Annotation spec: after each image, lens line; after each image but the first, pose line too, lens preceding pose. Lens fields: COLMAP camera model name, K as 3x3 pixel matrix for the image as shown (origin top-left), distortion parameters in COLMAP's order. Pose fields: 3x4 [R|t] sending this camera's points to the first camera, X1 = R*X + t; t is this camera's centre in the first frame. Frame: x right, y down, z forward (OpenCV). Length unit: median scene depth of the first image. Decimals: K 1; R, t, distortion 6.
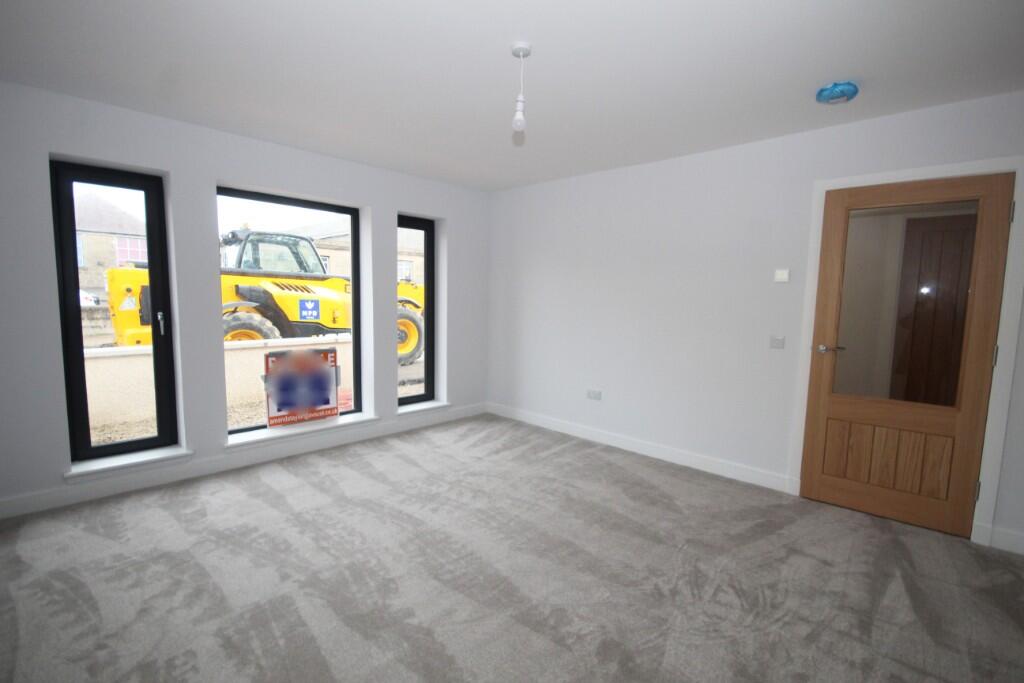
lens RADIAL K [[471.9, 0, 511.3], [0, 471.9, 343.6], [0, 0, 1]] dist [-0.010636, 0.000485]
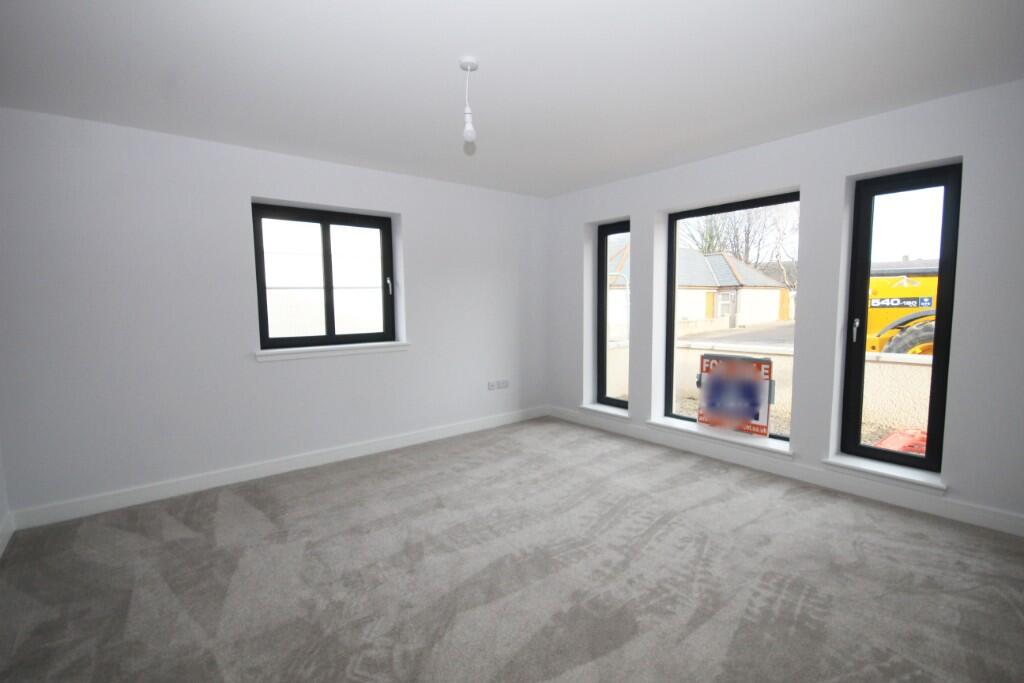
lens RADIAL K [[471.9, 0, 511.4], [0, 471.9, 345.0], [0, 0, 1]] dist [-0.010636, 0.000485]
pose [[-0.122527, 0.075978, -0.989553, 0.554177], [-0.082076, 0.992874, 0.086396, -0.053640], [0.989066, 0.091804, -0.115418, 0.636587]]
